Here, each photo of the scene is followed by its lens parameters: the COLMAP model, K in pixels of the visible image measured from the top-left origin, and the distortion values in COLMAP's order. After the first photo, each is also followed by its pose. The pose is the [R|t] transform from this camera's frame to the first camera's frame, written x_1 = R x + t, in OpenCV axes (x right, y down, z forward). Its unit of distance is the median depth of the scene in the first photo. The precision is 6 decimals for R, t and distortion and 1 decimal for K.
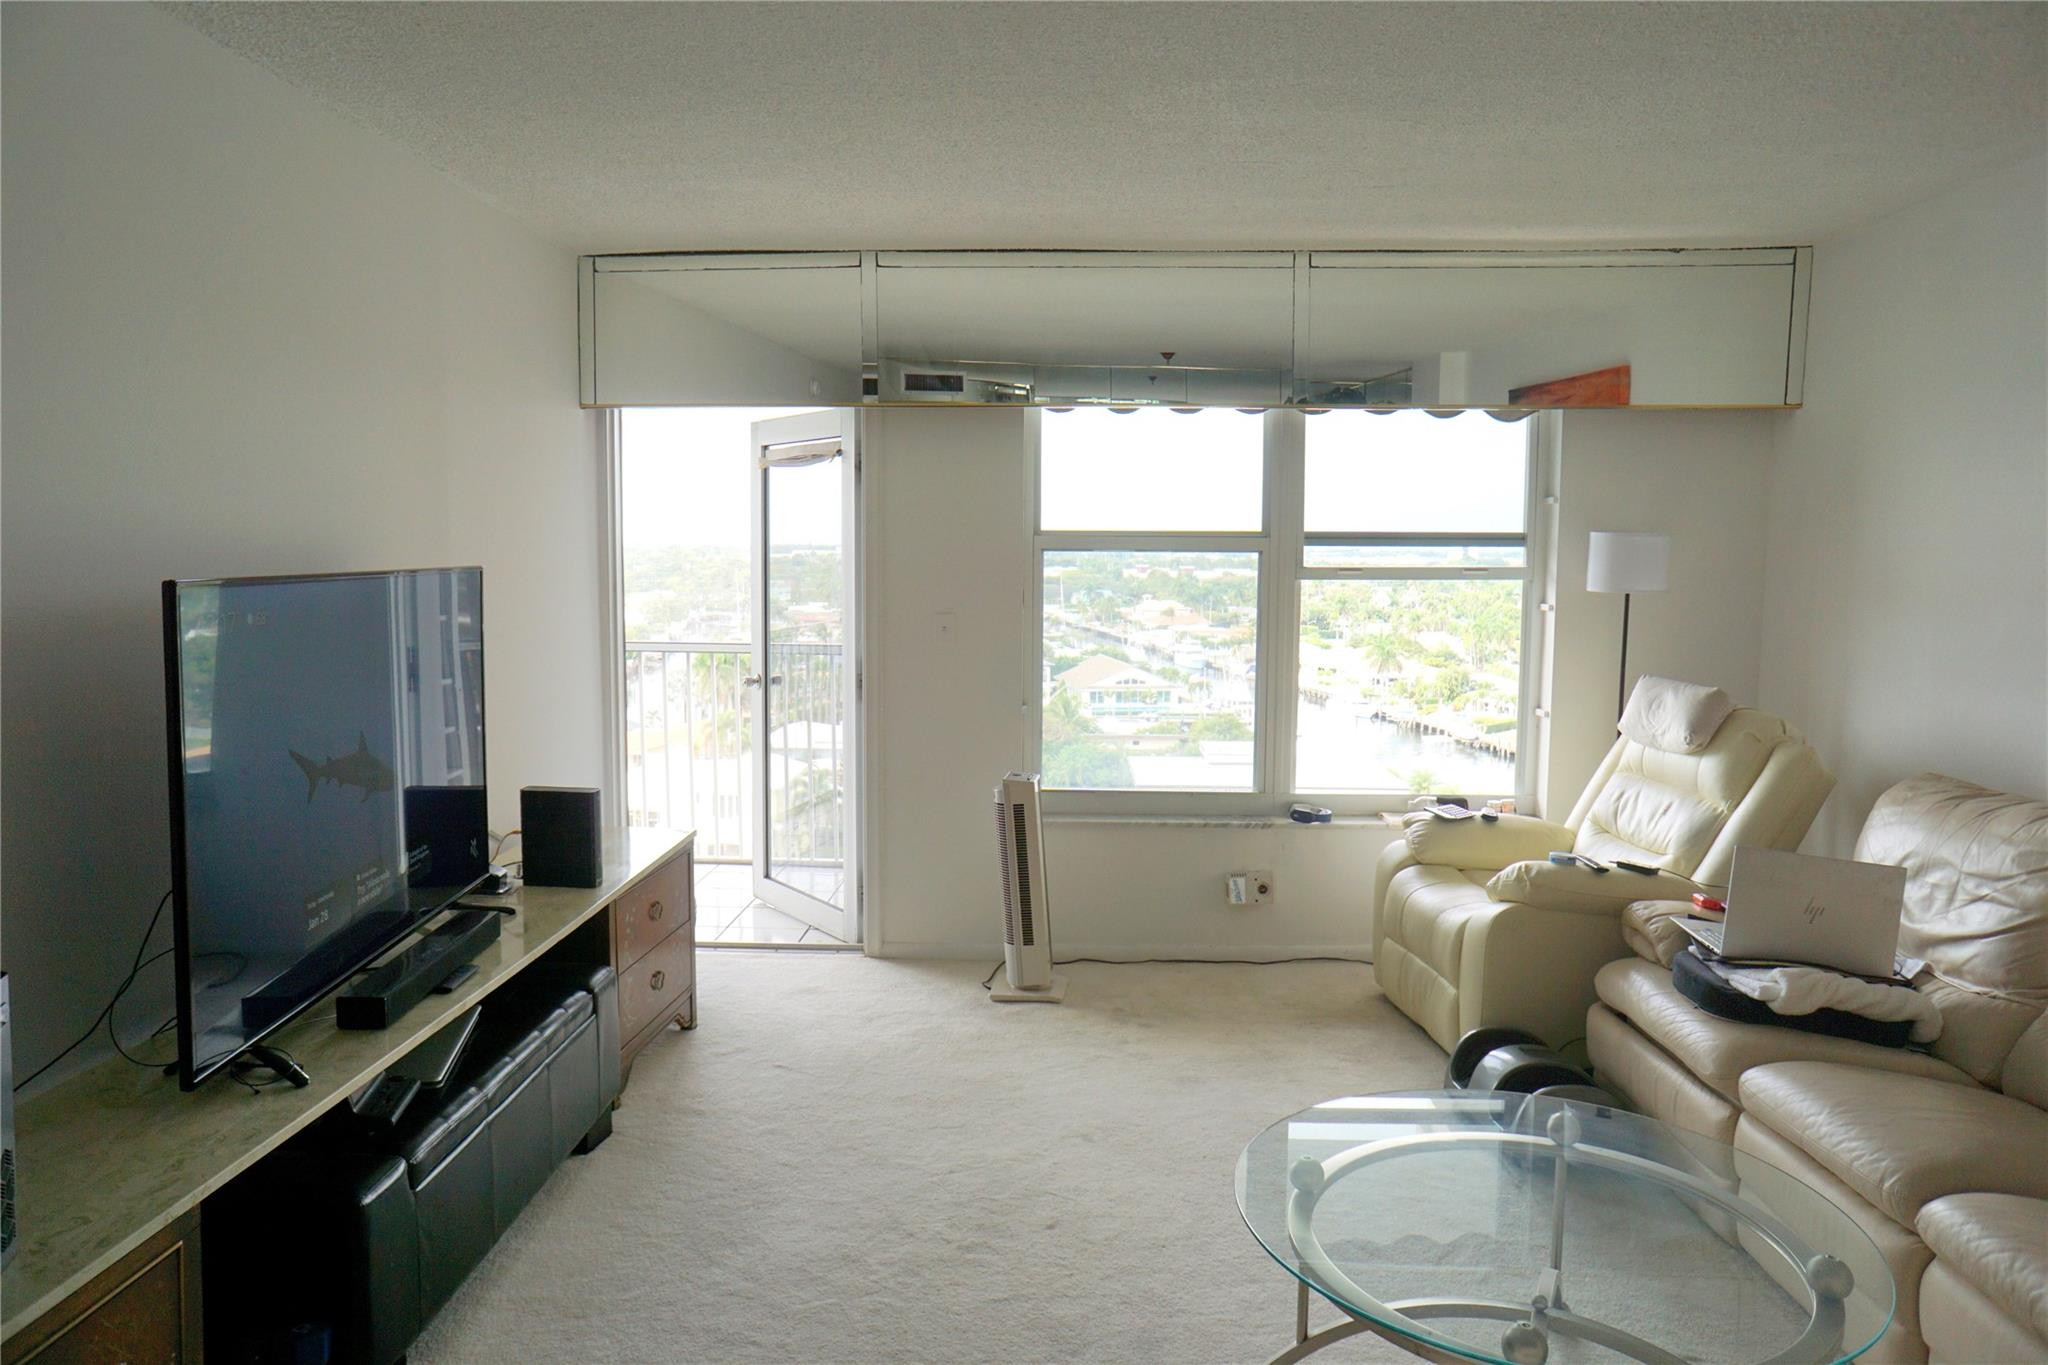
lens RADIAL K [[1393.5, 0, 1011.4], [0, 1393.5, 702.8], [0, 0, 1]] dist [-0.055828, 0.077054]
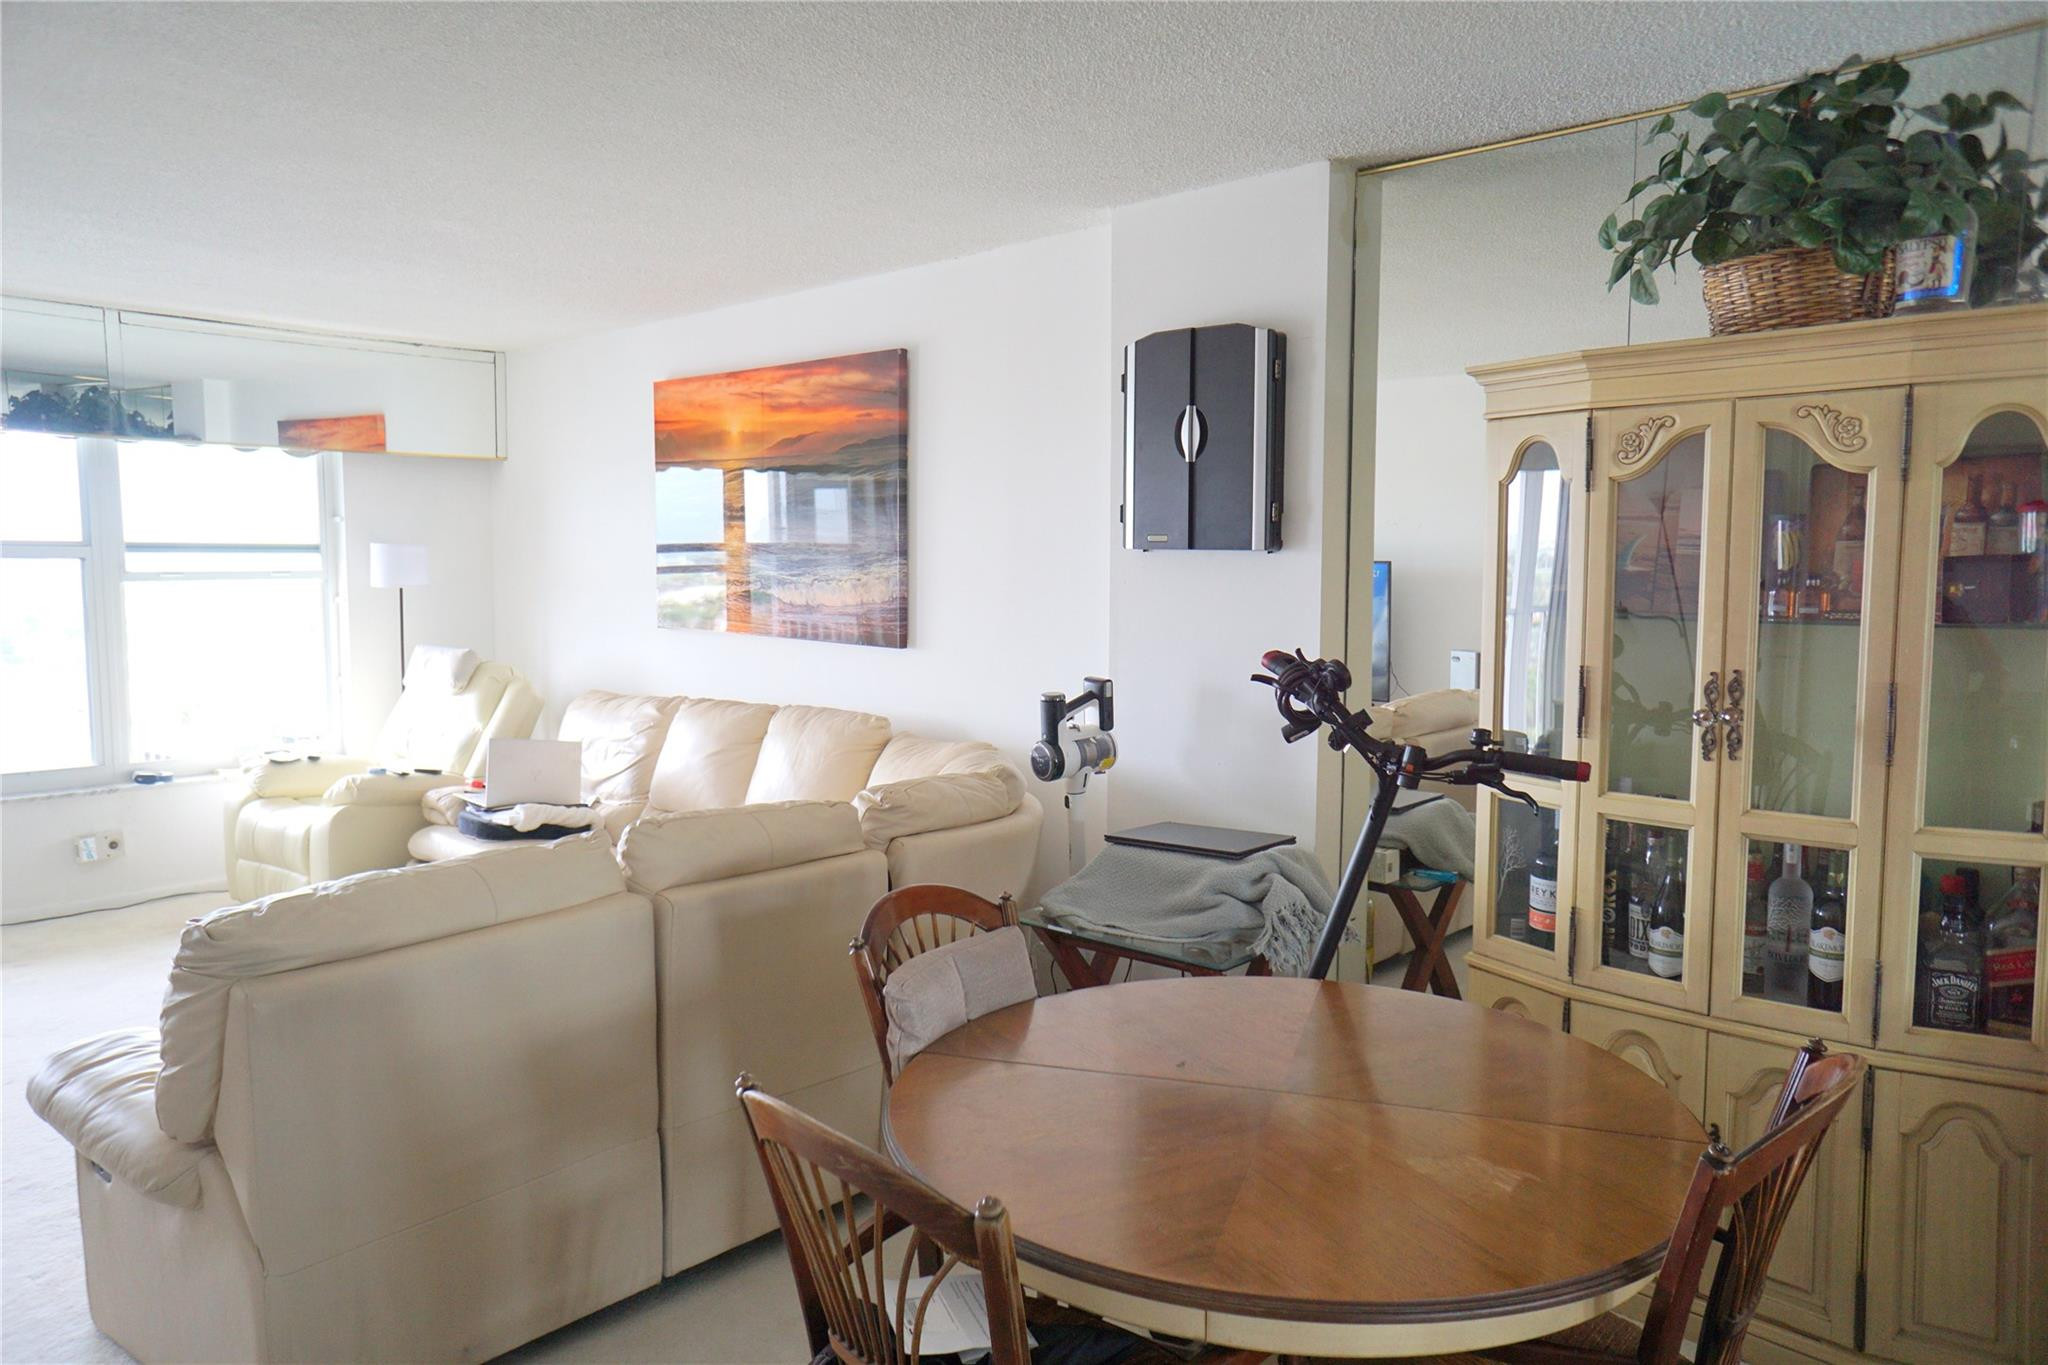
lens RADIAL K [[1393.5, 0, 987.5], [0, 1393.5, 684.4], [0, 0, 1]] dist [-0.055828, 0.077054]
pose [[0.669690, -0.064421, 0.739841, -0.047732], [0.078461, 0.996792, 0.015774, 0.010314], [-0.738484, 0.047485, 0.672597, -0.089750]]
